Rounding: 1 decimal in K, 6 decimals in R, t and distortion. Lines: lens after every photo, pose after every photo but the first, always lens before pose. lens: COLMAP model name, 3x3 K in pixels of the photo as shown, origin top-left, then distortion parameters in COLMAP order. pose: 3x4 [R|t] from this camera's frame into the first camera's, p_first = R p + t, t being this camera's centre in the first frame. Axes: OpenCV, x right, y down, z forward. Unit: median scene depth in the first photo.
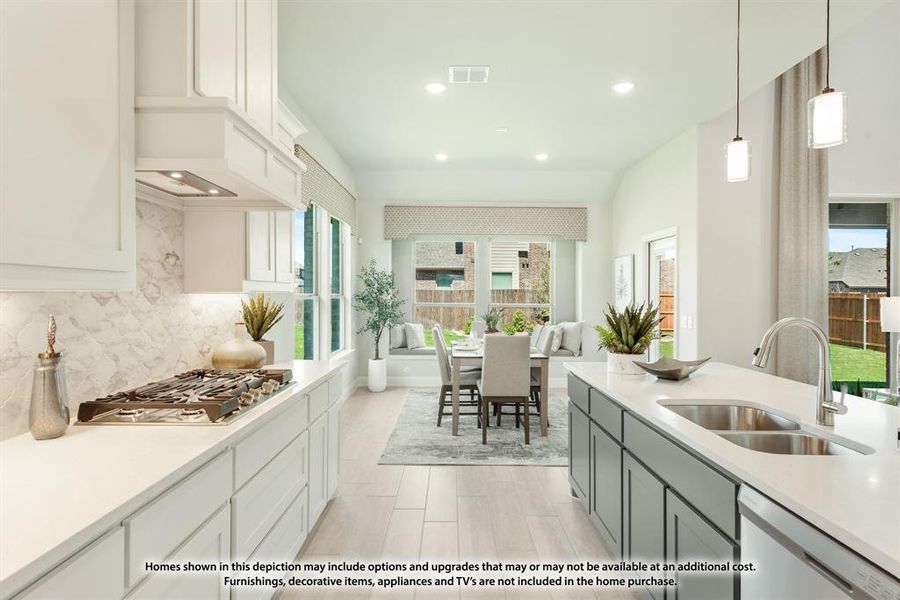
lens RADIAL K [[466.1, 0, 454.2], [0, 466.1, 296.1], [0, 0, 1]] dist [0.023661, -0.000539]
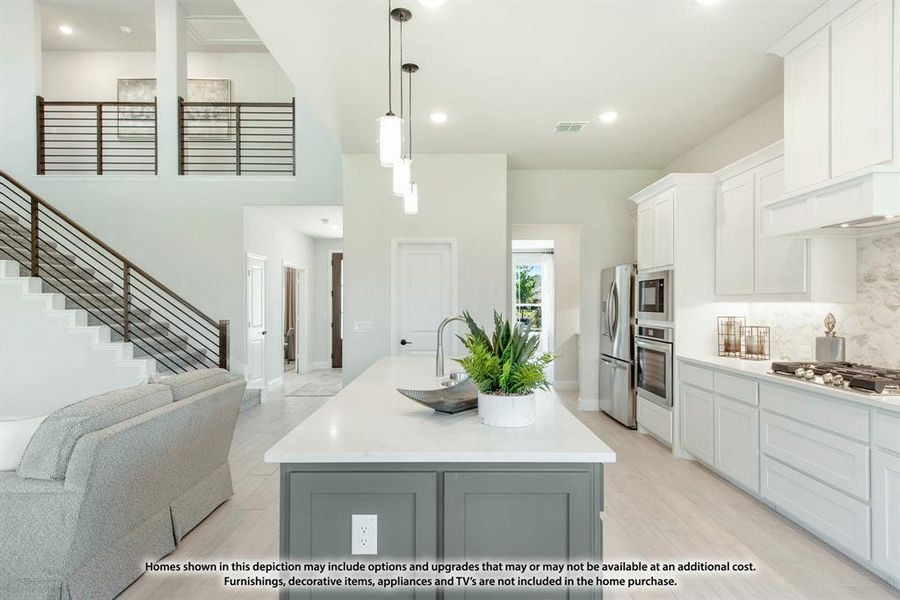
lens RADIAL K [[463.8, 0, 455.3], [0, 463.8, 301.9], [0, 0, 1]] dist [0.011750, -0.008036]
pose [[-0.999952, -0.002195, -0.009500, 0.204201], [-0.002200, 0.999997, 0.000510, -0.002235], [0.009499, 0.000531, -0.999955, 0.749241]]
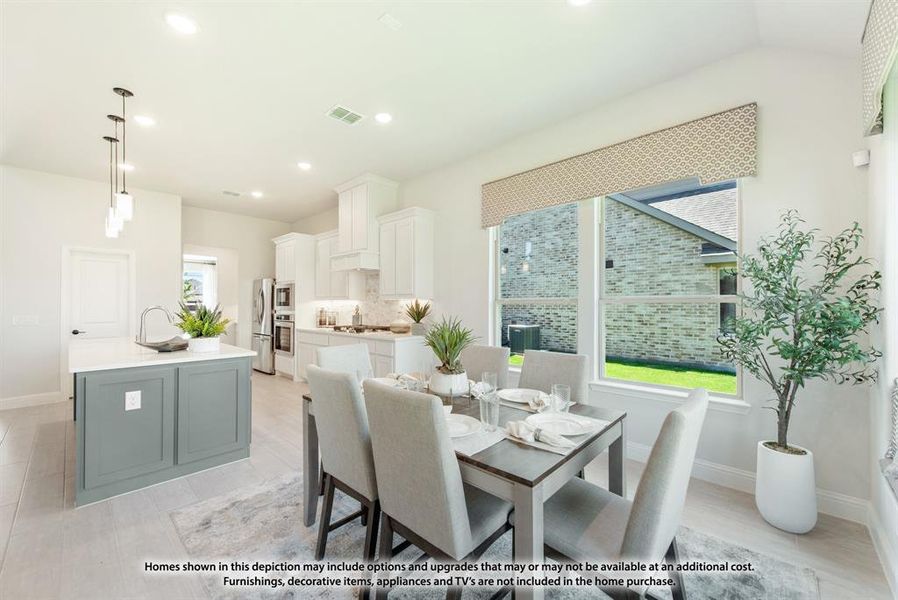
lens RADIAL K [[352.3, 0, 443.3], [0, 352.3, 303.3], [0, 0, 1]] dist [0.010366, 0.000236]
pose [[-0.693468, -0.004921, -0.720471, 0.295191], [-0.003993, 0.999988, -0.002987, 0.007172], [0.720476, 0.000805, -0.693479, 1.041767]]
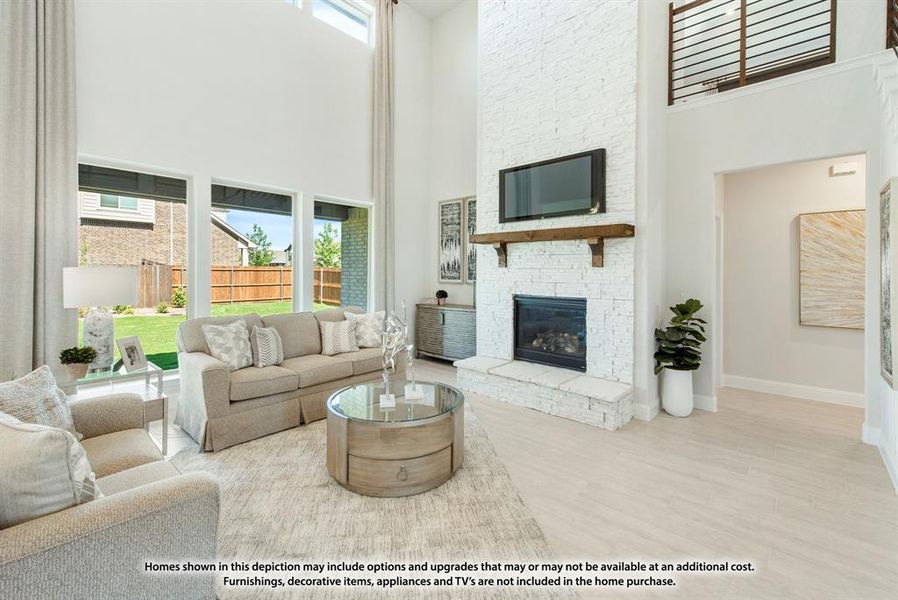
lens RADIAL K [[397.3, 0, 437.2], [0, 397.3, 271.9], [0, 0, 1]] dist [0.010543, -0.000479]
pose [[0.677355, 0.000419, 0.735657, 0.508744], [-0.004030, 0.999987, 0.003140, 0.004071], [-0.735646, -0.005092, 0.677347, -0.016319]]
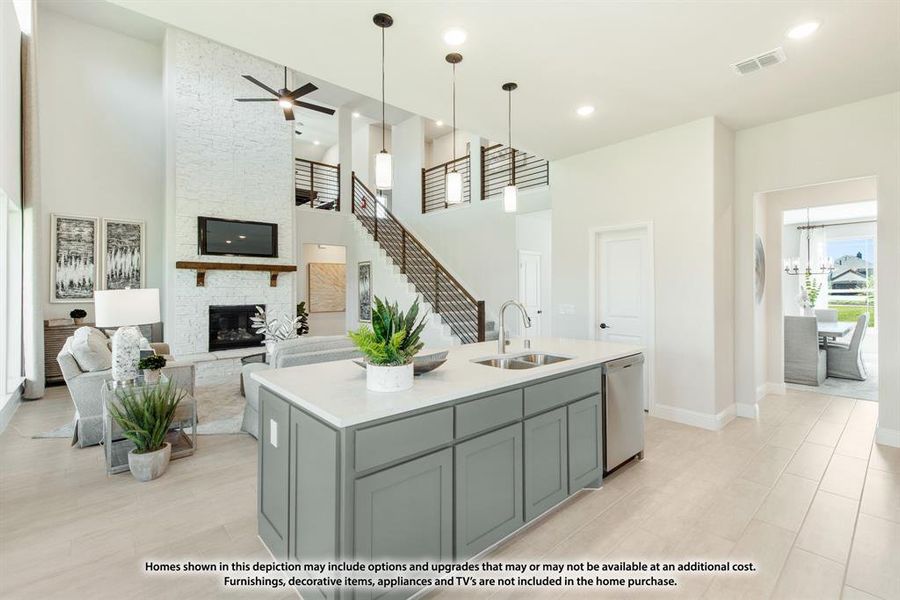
lens RADIAL K [[398.6, 0, 449.0], [0, 398.6, 285.8], [0, 0, 1]] dist [-0.005542, 0.000125]
pose [[-0.658676, 0.002858, 0.752422, -0.091644], [-0.000925, 0.999989, -0.004608, -0.000866], [-0.752426, -0.003731, -0.658666, 0.628228]]
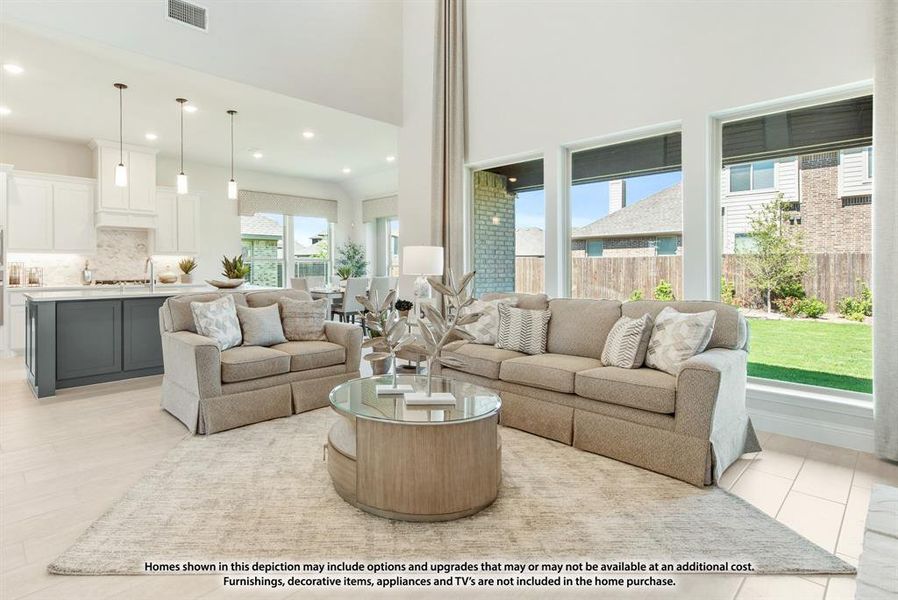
lens RADIAL K [[462.7, 0, 363.6], [0, 462.7, 269.2], [0, 0, 1]] dist [0.011750, -0.008036]
pose [[0.646005, -0.006164, -0.763308, 1.106141], [0.004025, 0.999981, -0.004669, 0.040842], [0.763323, -0.000056, 0.646017, 0.026679]]
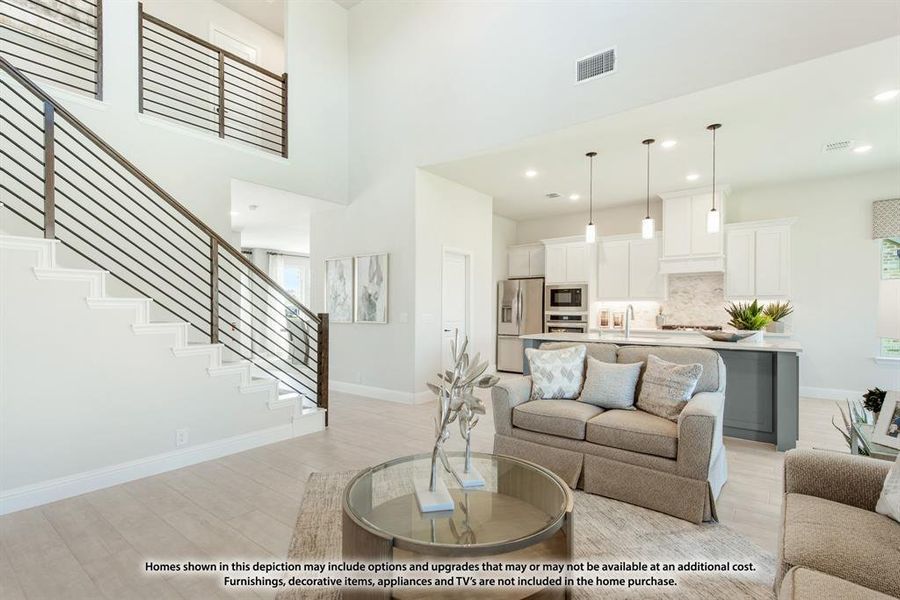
lens RADIAL K [[428.3, 0, 443.6], [0, 428.3, 311.8], [0, 0, 1]] dist [0.010170, 0.000235]
pose [[-0.625193, -0.002793, -0.780465, 1.059238], [-0.009697, 0.999944, 0.004190, 0.026610], [0.780410, 0.010188, -0.625185, 0.511808]]
